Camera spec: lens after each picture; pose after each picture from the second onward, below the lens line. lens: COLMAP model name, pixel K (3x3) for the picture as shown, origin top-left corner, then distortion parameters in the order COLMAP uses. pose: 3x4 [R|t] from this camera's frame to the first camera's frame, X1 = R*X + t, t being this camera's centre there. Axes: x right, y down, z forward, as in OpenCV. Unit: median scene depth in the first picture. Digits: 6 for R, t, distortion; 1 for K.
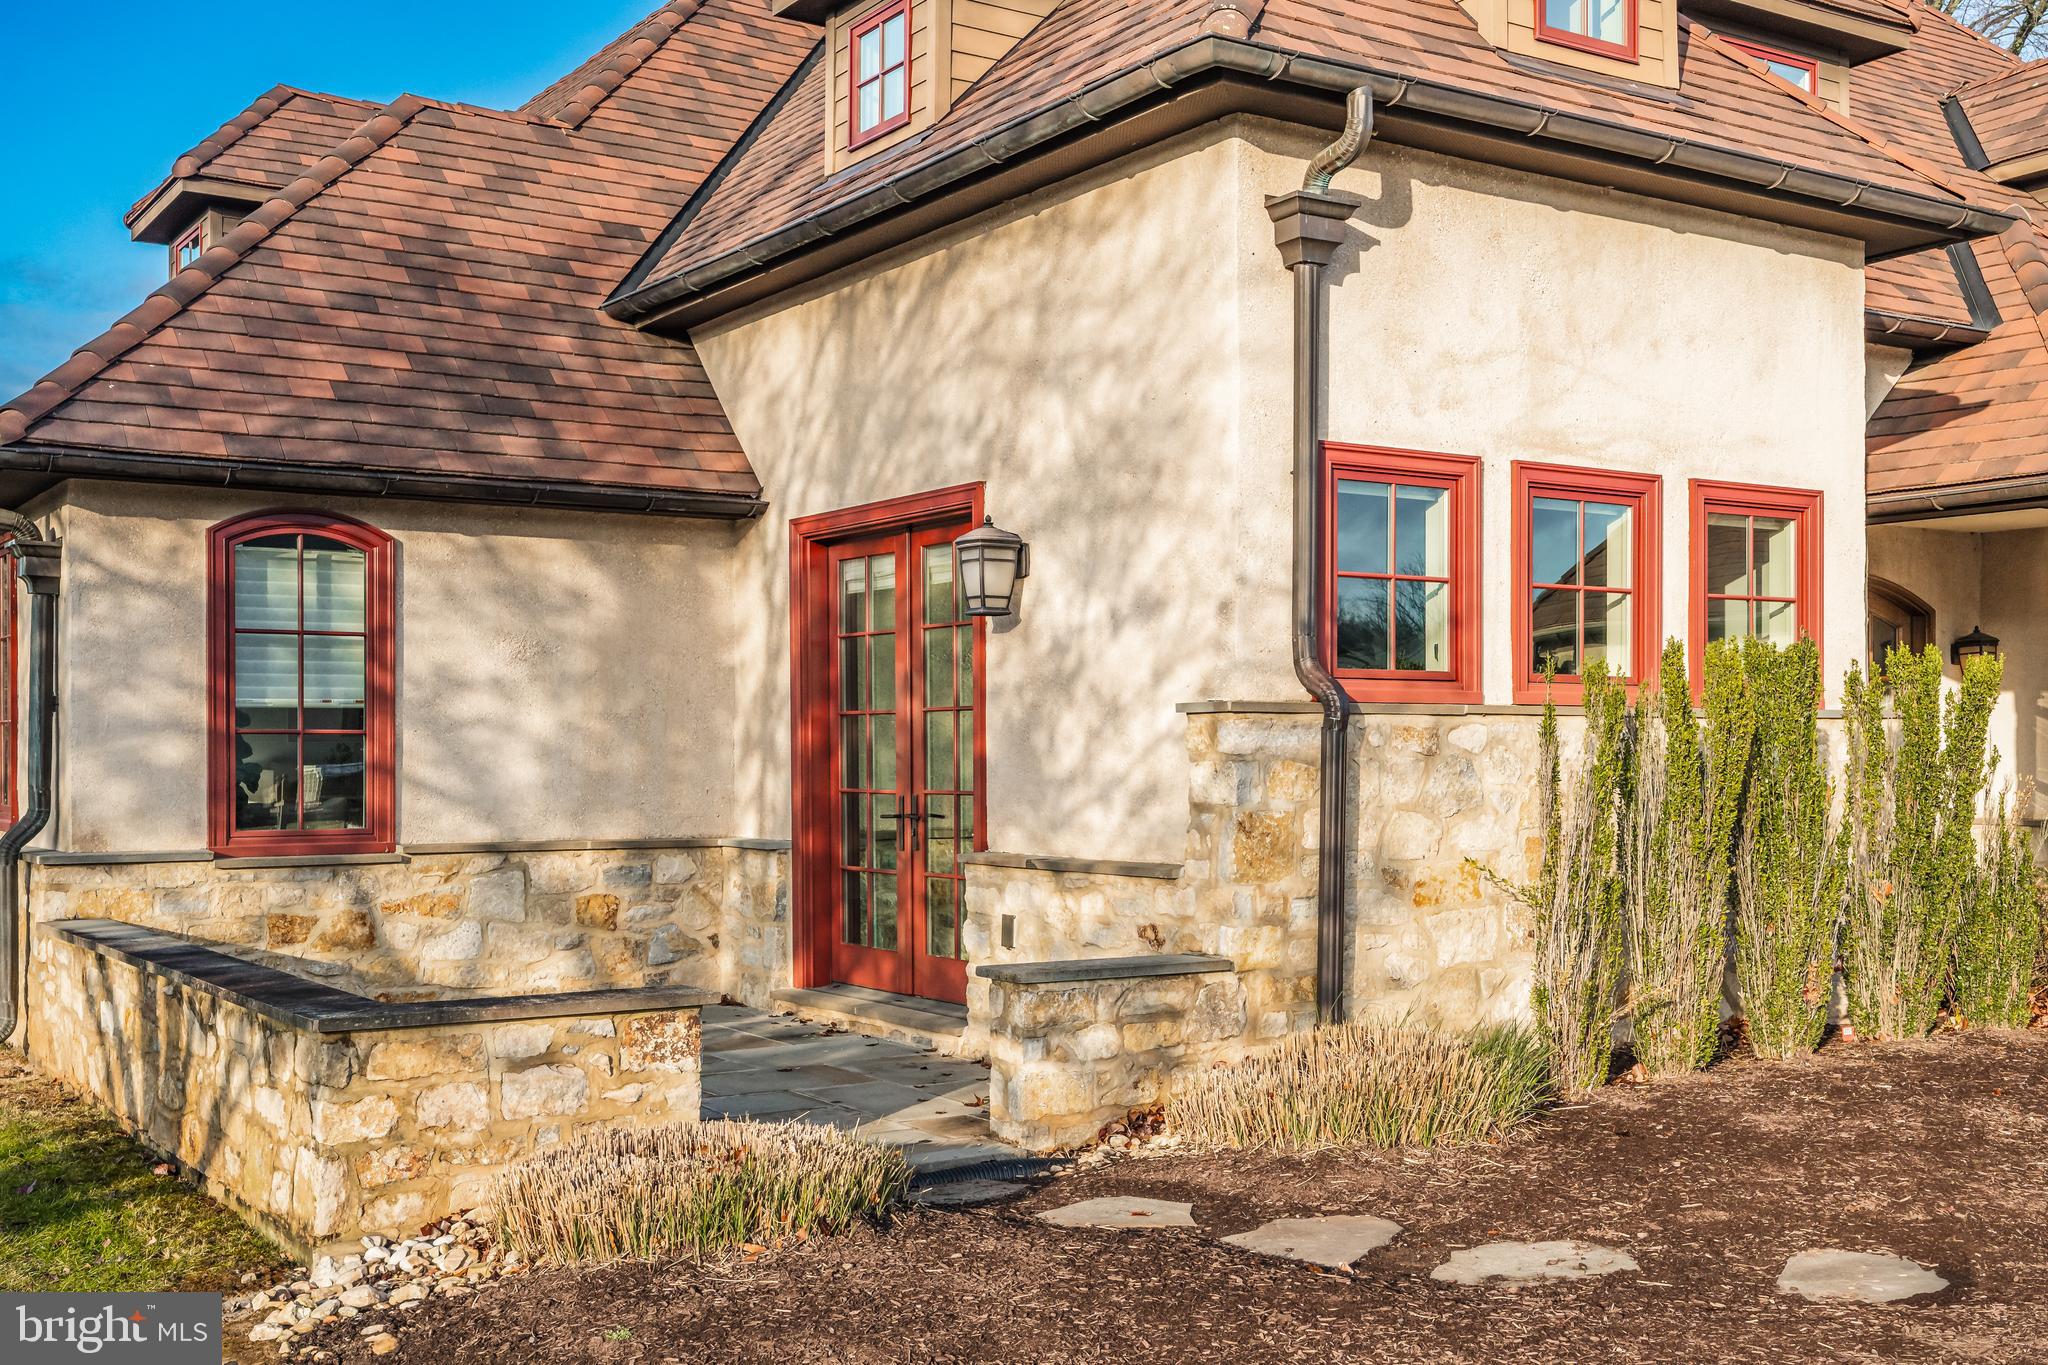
lens RADIAL K [[2117.4, 0, 1025.9], [0, 2117.4, 700.3], [0, 0, 1]] dist [0.065368, 0.000000]
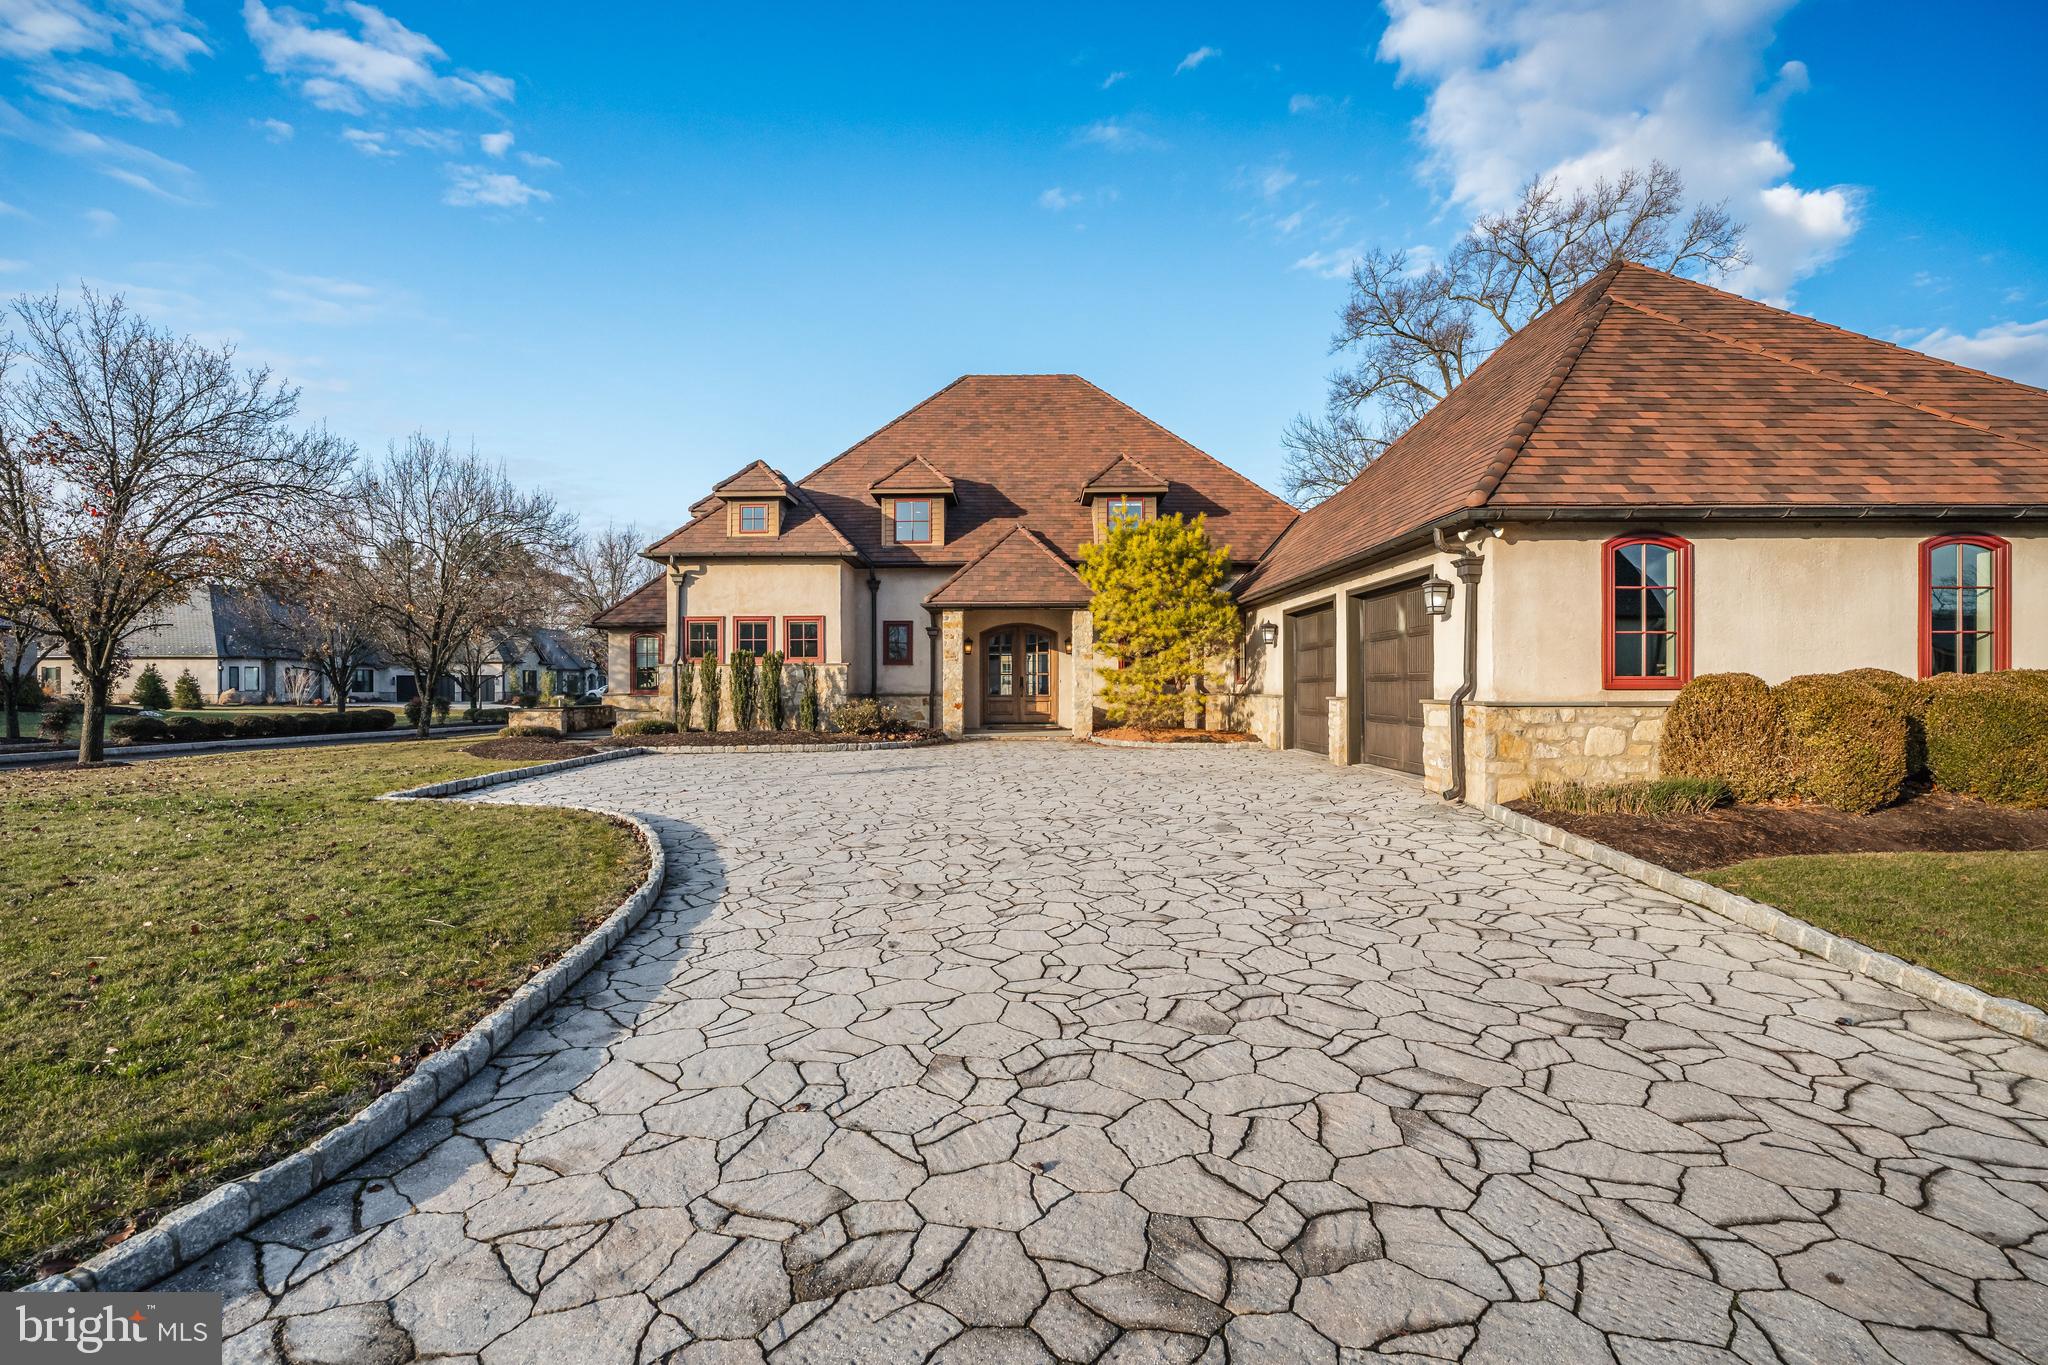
lens RADIAL K [[919.5, 0, 1018.3], [0, 919.5, 685.1], [0, 0, 1]] dist [-0.007012, 0.000997]
pose [[0.841547, -0.005059, -0.540160, 1.691009], [0.019339, 0.999597, 0.020767, 0.016772], [0.539837, -0.027923, 0.841306, -0.418081]]
